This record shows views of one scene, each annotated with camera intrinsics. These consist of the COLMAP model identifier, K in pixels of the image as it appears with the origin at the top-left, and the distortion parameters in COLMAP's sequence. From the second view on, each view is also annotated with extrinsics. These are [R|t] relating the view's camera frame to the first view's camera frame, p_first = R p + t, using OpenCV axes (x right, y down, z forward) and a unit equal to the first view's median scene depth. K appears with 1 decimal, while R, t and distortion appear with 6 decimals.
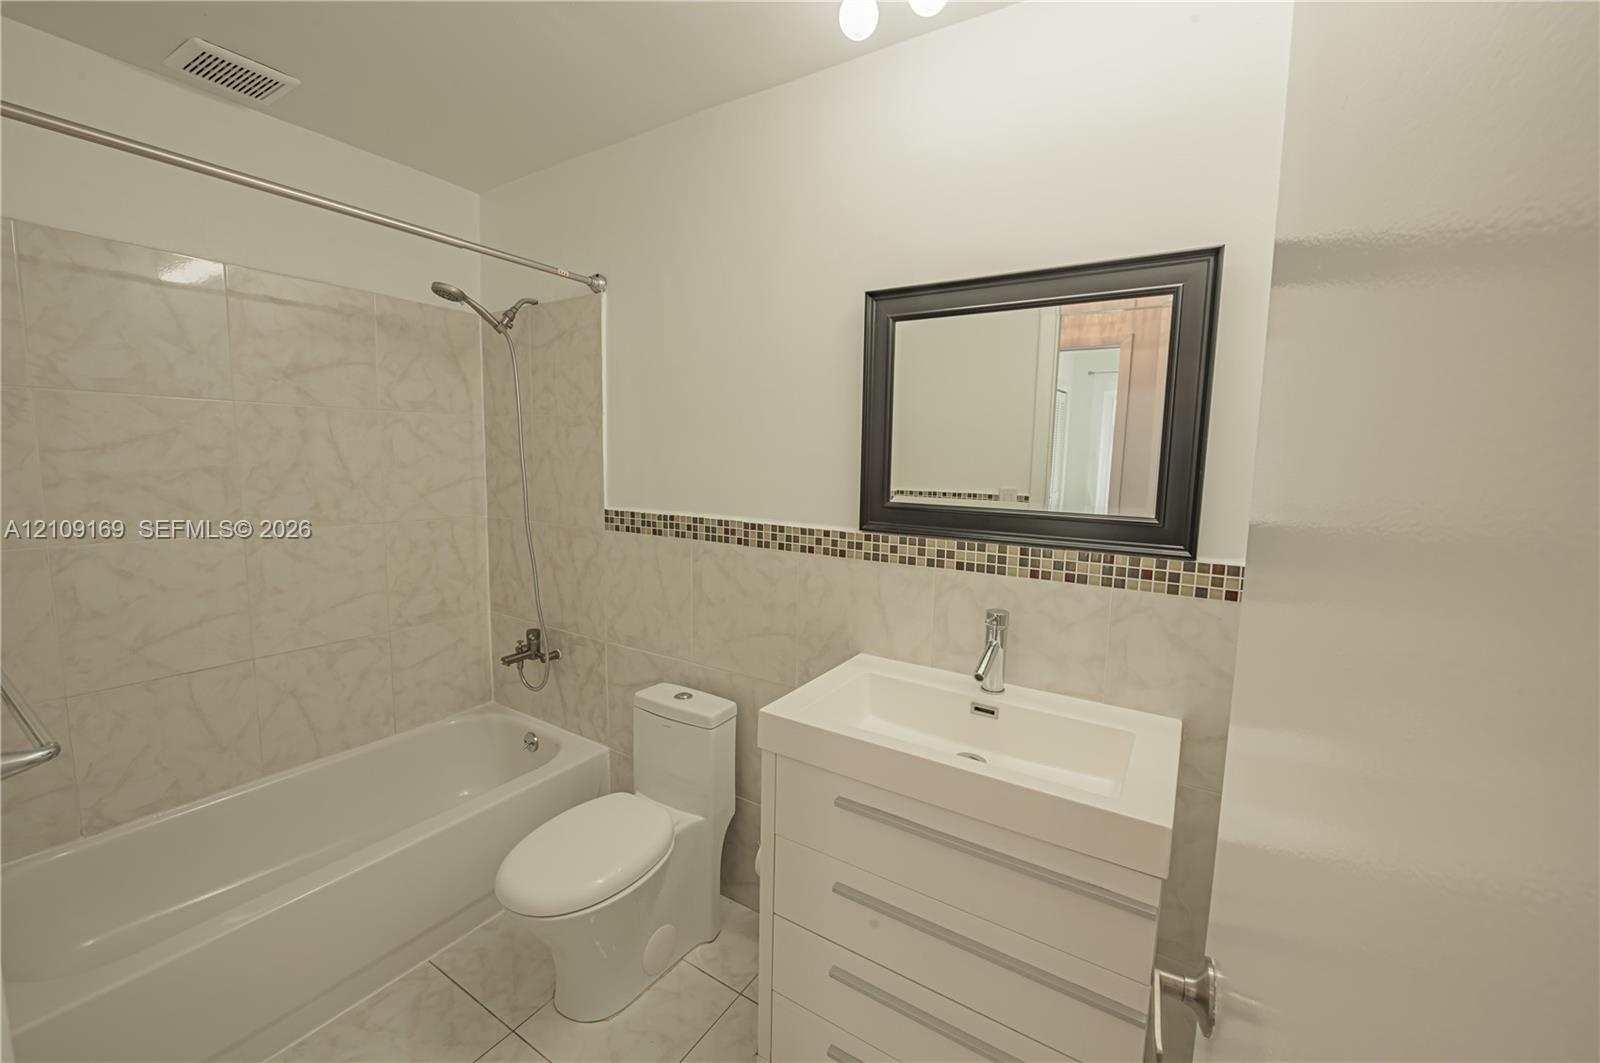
lens RADIAL K [[632.6, 0, 800.4], [0, 632.6, 529.5], [0, 0, 1]] dist [-0.000971, -0.003444]
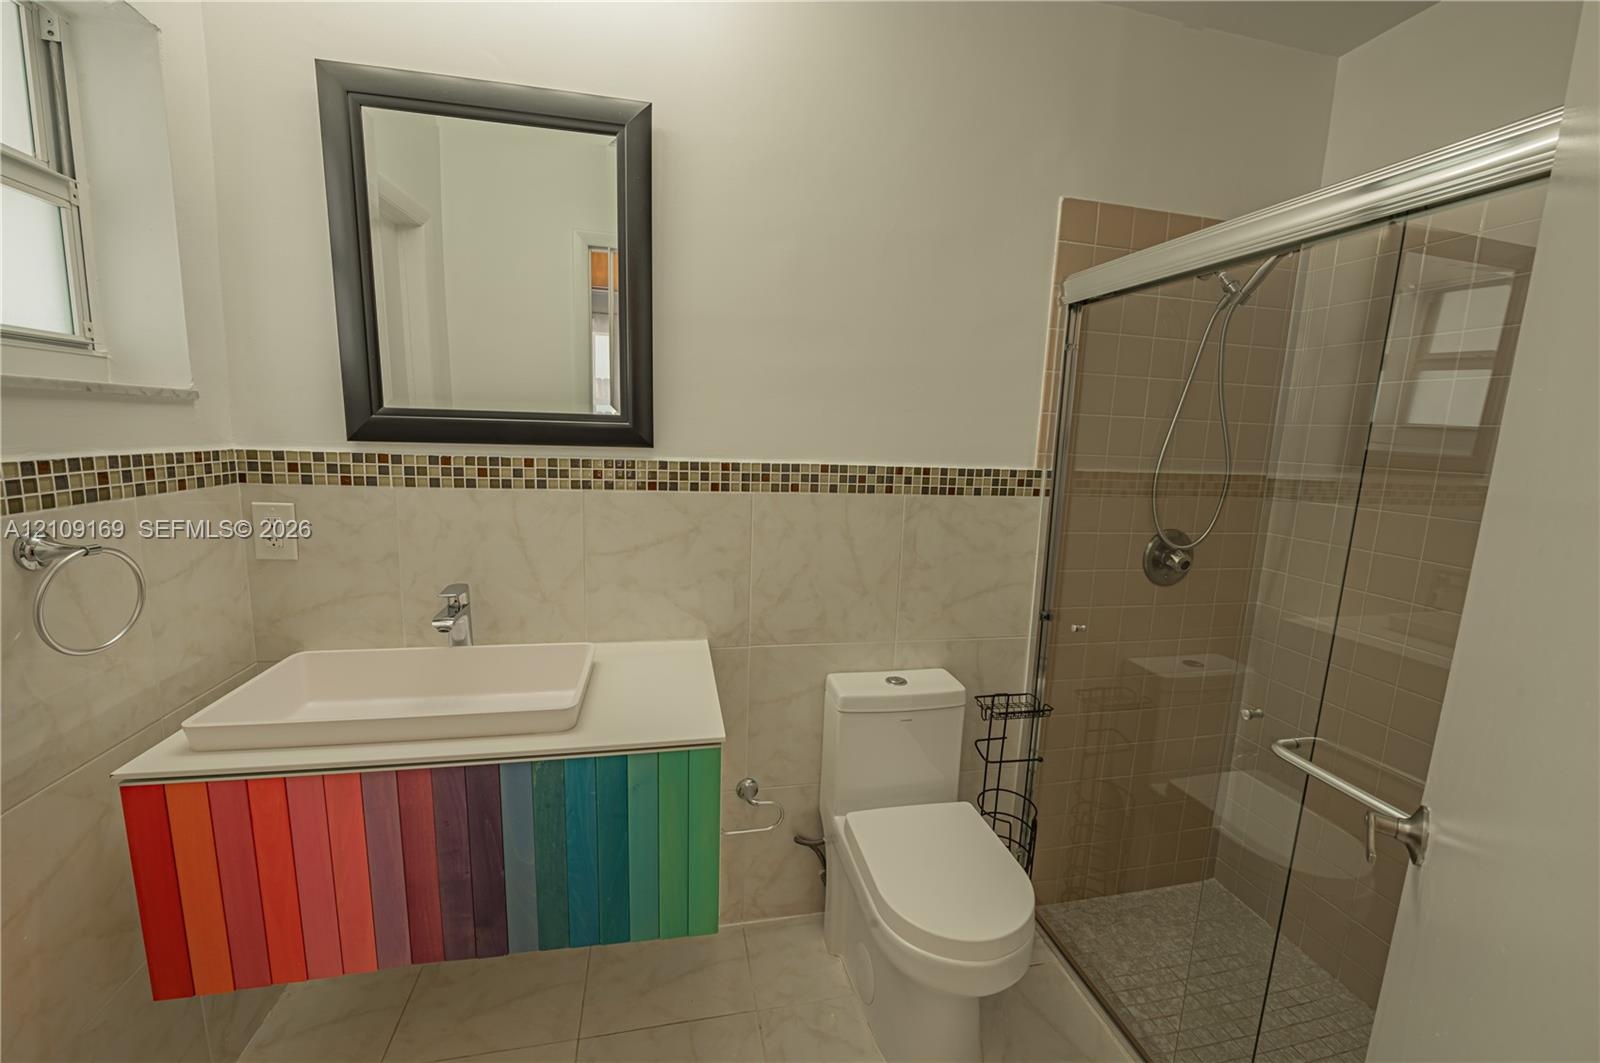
lens RADIAL K [[632.6, 0, 800.4], [0, 632.6, 529.5], [0, 0, 1]] dist [-0.000971, -0.003444]
pose [[0.715715, -0.148741, 0.682369, -0.578124], [0.045878, 0.984960, 0.166579, -0.056874], [-0.696884, -0.087917, 0.711775, 0.358120]]
